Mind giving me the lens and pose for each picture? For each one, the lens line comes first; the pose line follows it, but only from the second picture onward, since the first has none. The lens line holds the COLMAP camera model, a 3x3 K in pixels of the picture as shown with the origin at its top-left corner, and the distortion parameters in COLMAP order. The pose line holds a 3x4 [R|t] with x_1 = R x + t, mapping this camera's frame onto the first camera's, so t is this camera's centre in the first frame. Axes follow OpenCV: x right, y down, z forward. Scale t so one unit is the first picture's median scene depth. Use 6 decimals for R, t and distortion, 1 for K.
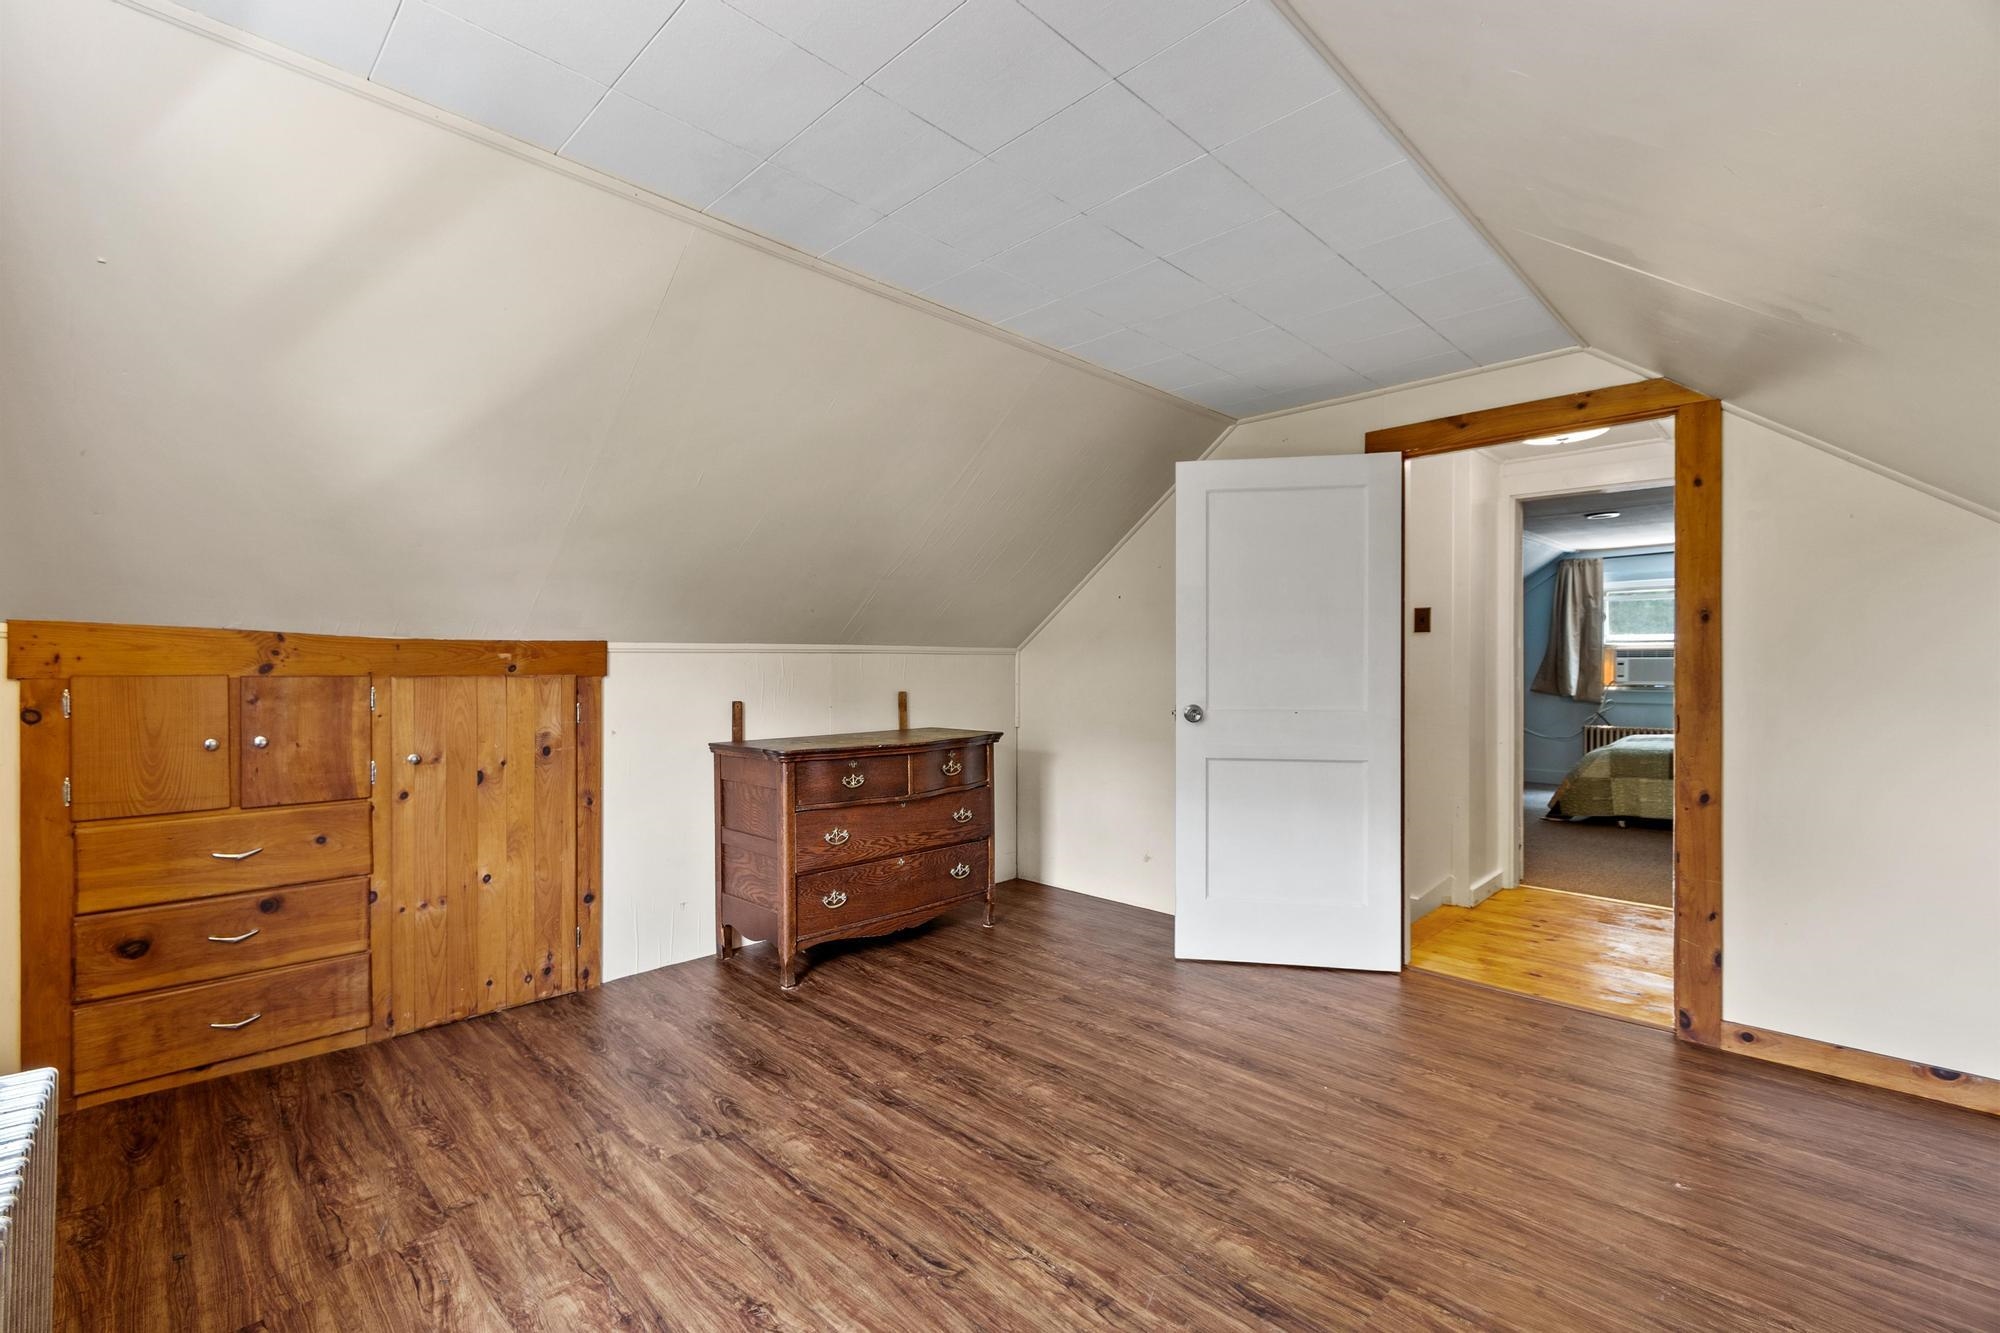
lens RADIAL K [[875.2, 0, 951.6], [0, 875.2, 663.1], [0, 0, 1]] dist [0.003659, -0.000050]
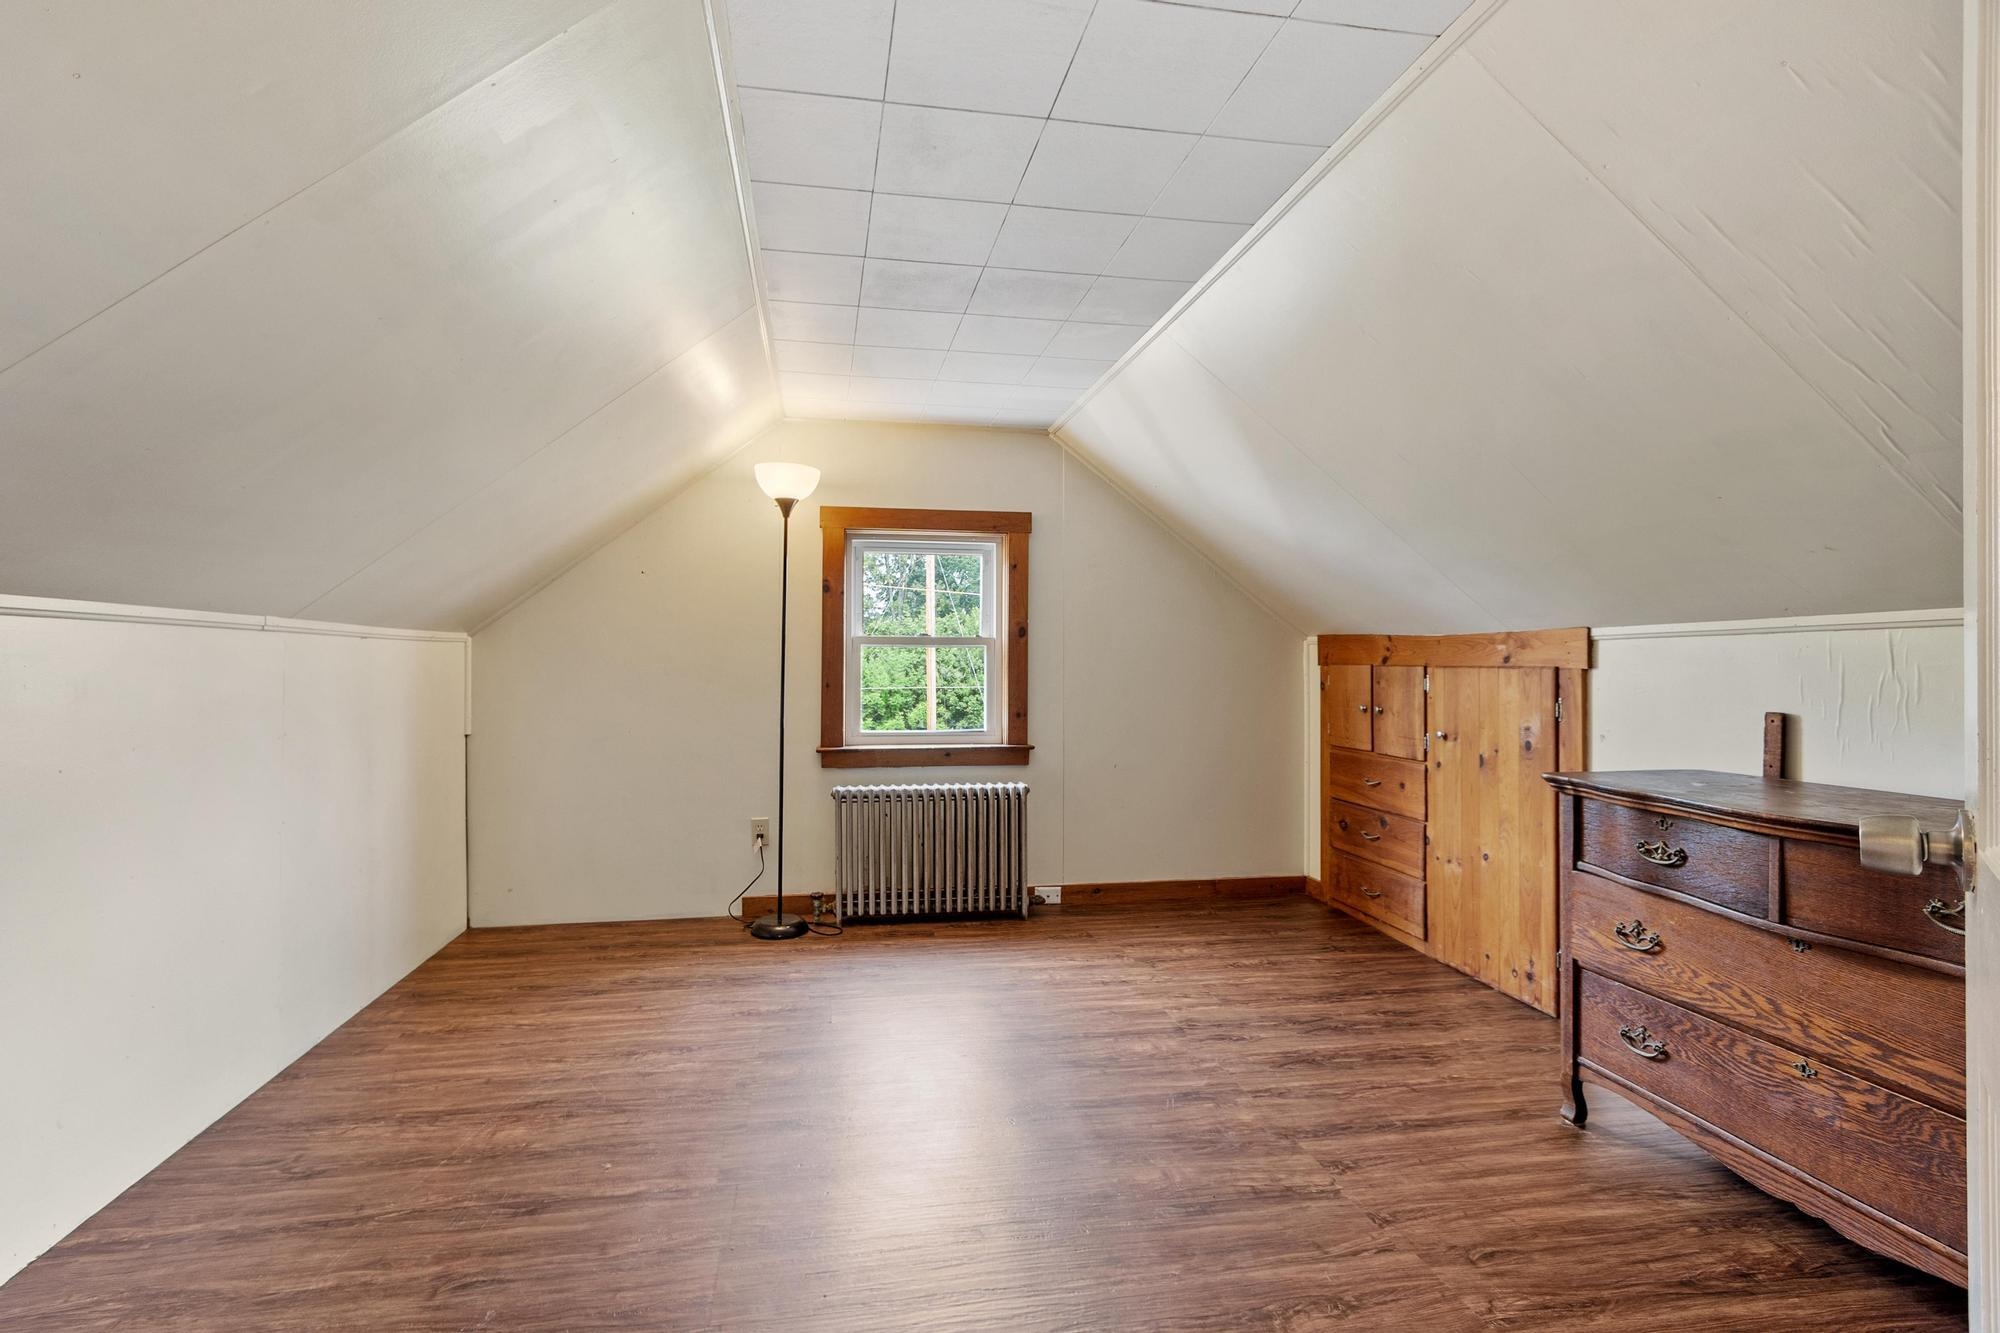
lens RADIAL K [[875.2, 0, 951.6], [0, 875.2, 663.1], [0, 0, 1]] dist [0.003659, -0.000050]
pose [[-0.574704, -0.002736, -0.818357, 0.683463], [0.000772, 0.999992, -0.003885, 0.013304], [0.818361, -0.002864, -0.574697, 1.035500]]
